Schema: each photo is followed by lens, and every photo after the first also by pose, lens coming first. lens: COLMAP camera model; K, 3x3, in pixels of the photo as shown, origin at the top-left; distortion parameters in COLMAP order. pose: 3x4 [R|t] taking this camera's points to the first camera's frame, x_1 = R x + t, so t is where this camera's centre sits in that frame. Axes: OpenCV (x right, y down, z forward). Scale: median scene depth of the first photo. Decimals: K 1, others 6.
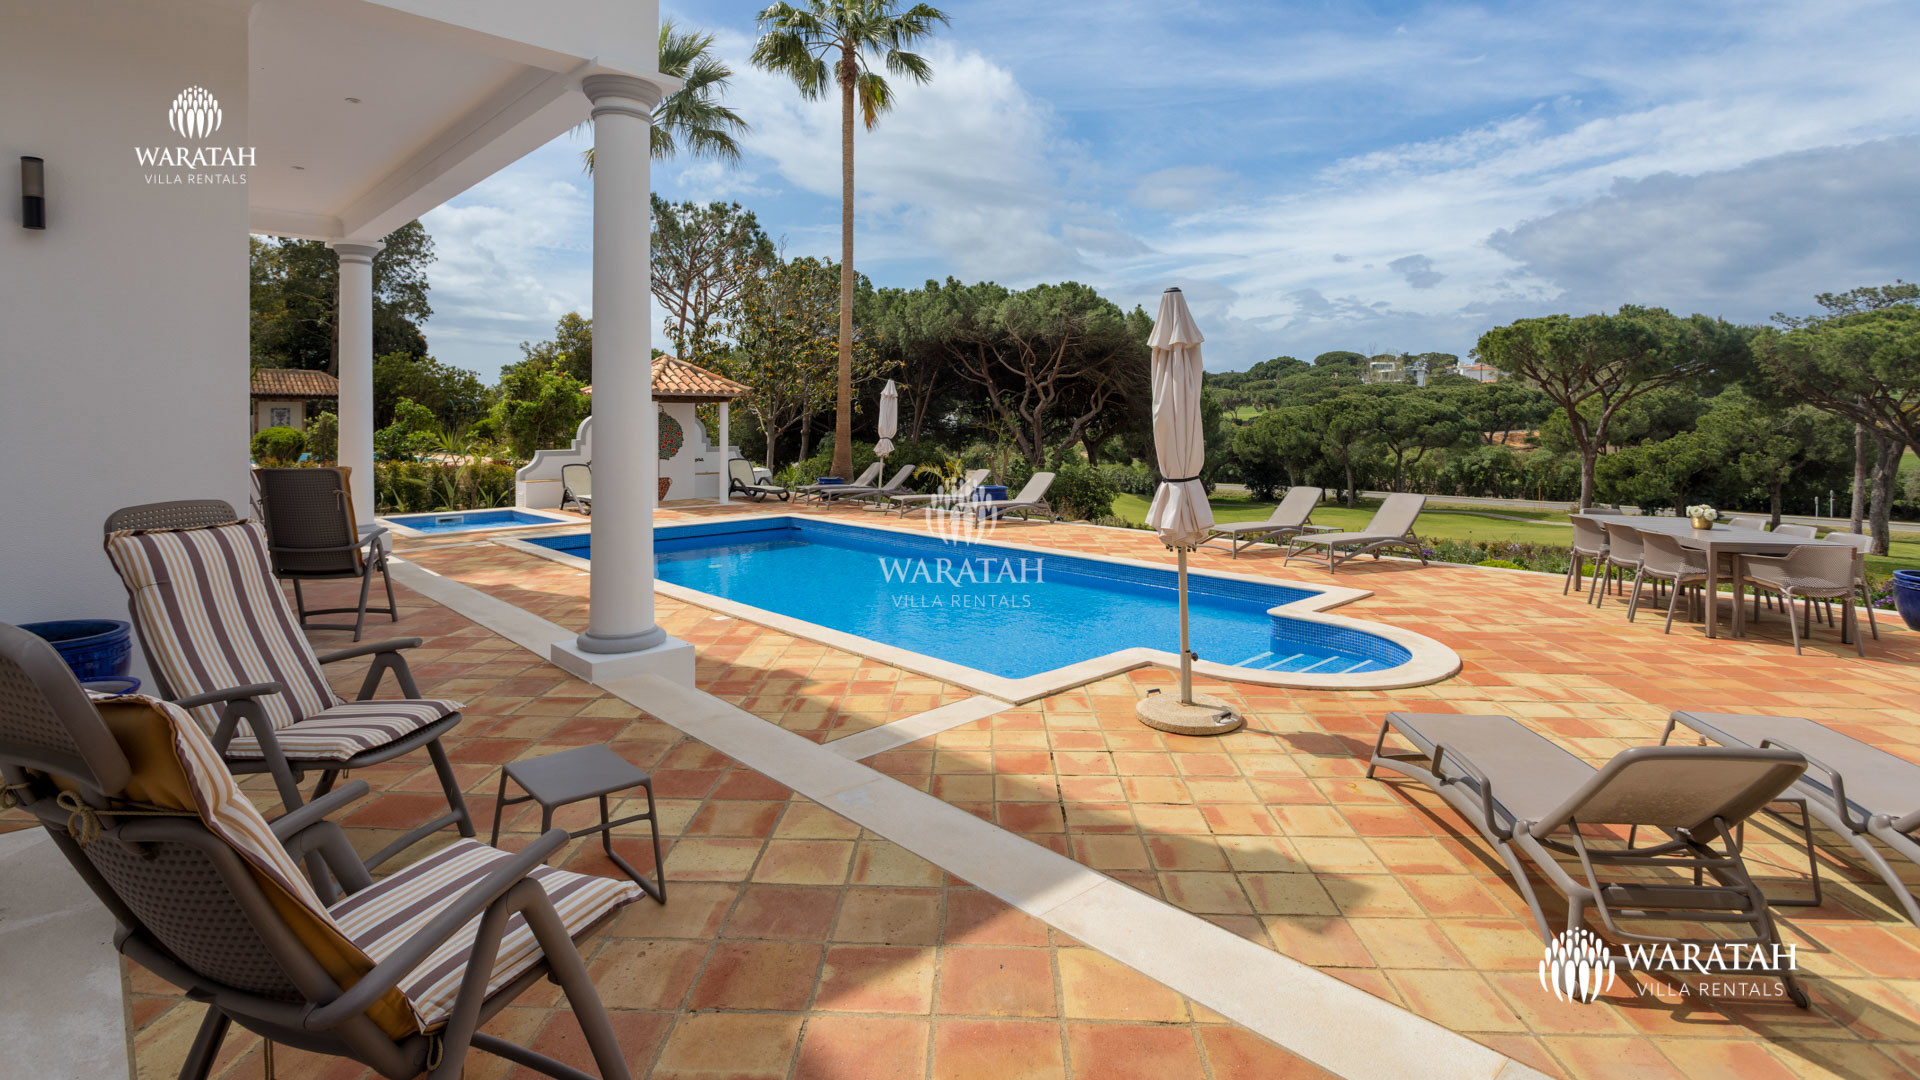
lens RADIAL K [[940.5, 0, 951.1], [0, 940.5, 419.6], [0, 0, 1]] dist [0.004697, 0.001397]
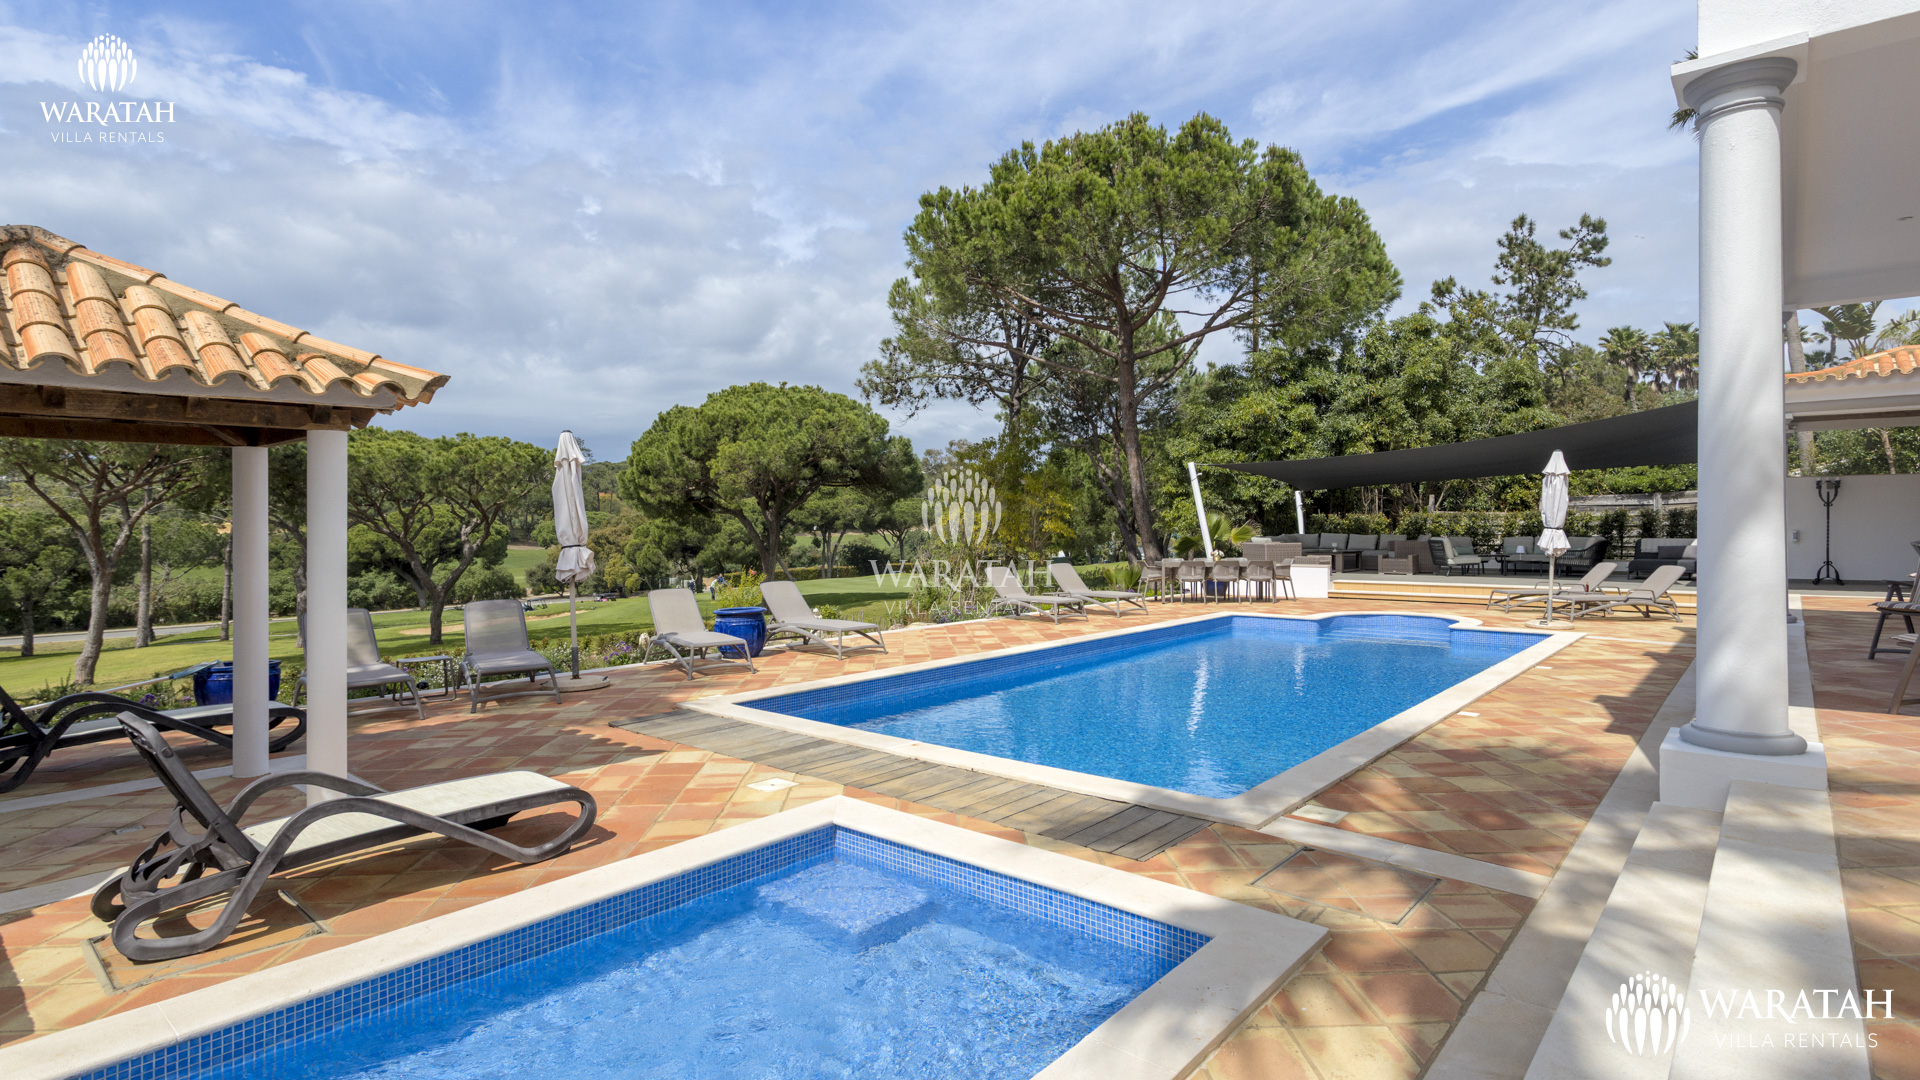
lens RADIAL K [[970.1, 0, 994.0], [0, 970.1, 543.9], [0, 0, 1]] dist [0.023527, 0.000731]
pose [[-0.132862, -0.021653, 0.990898, -0.235136], [0.009691, 0.999685, 0.023144, 0.003093], [-0.991087, 0.012678, -0.132611, 0.311685]]
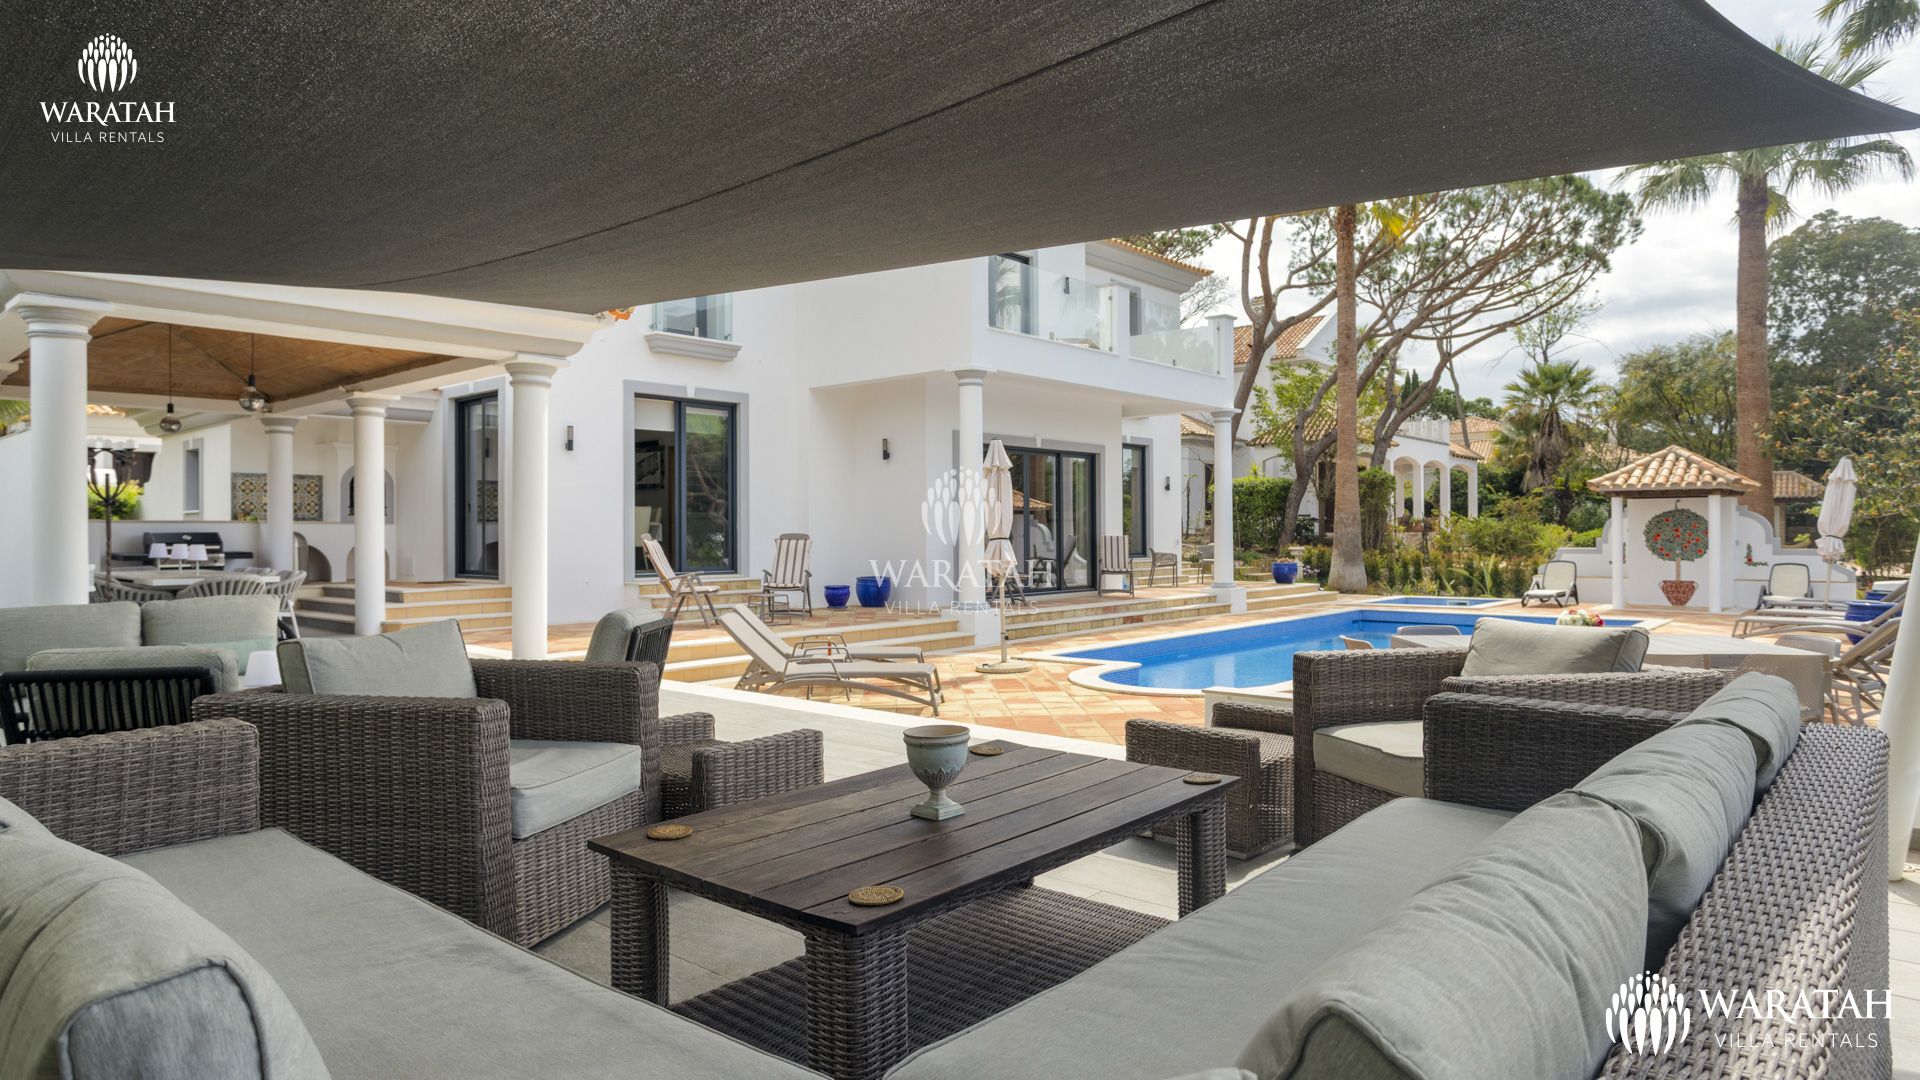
lens RADIAL K [[1096.1, 0, 955.5], [0, 1096.1, 520.0], [0, 0, 1]] dist [-0.001744, -0.001858]
pose [[0.099360, -0.012335, -0.994975, 0.261225], [0.003275, 0.999922, -0.012069, 0.005263], [0.995046, -0.002059, 0.099393, 0.076814]]
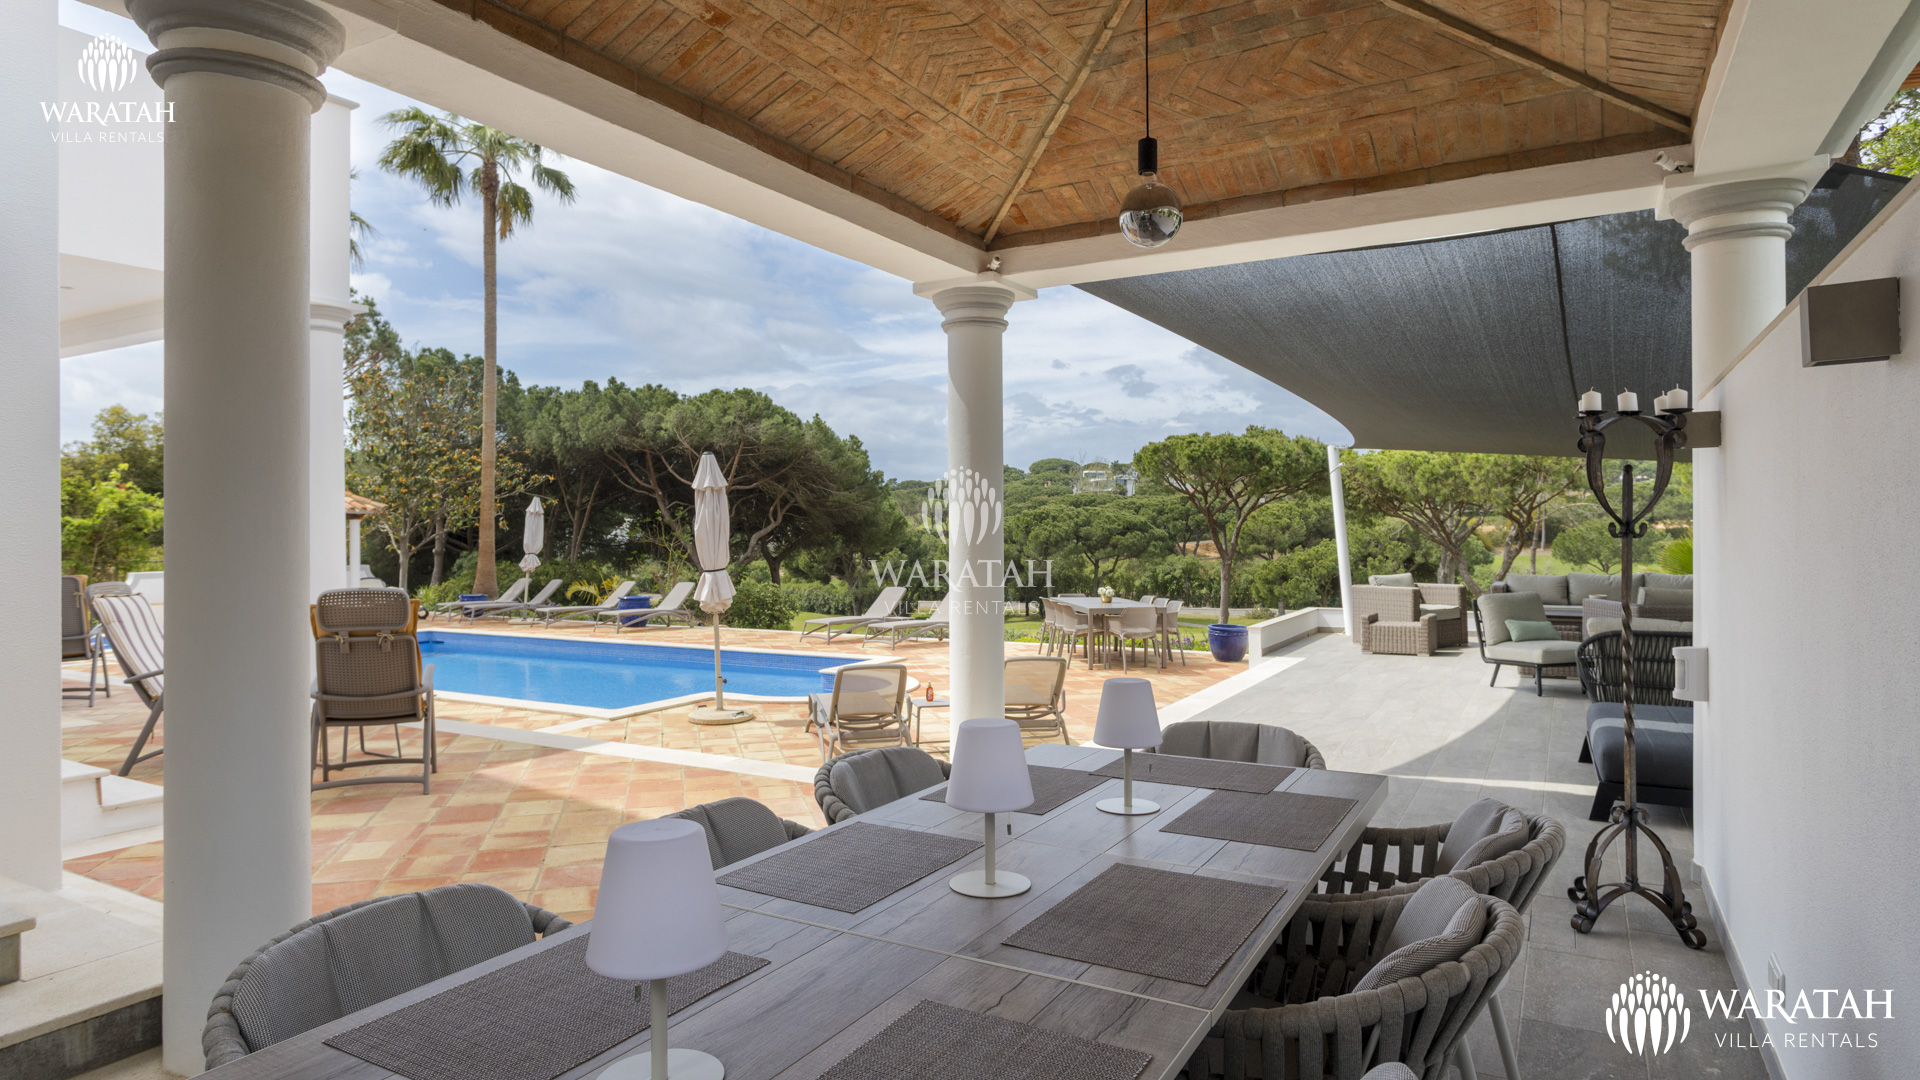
lens RADIAL K [[1085.4, 0, 962.3], [0, 1085.4, 528.6], [0, 0, 1]] dist [-0.013411, 0.001420]
pose [[0.955216, -0.009000, 0.295773, 0.011164], [0.010355, 0.999942, -0.003014, 0.000203], [-0.295729, 0.005942, 0.955253, -0.099079]]
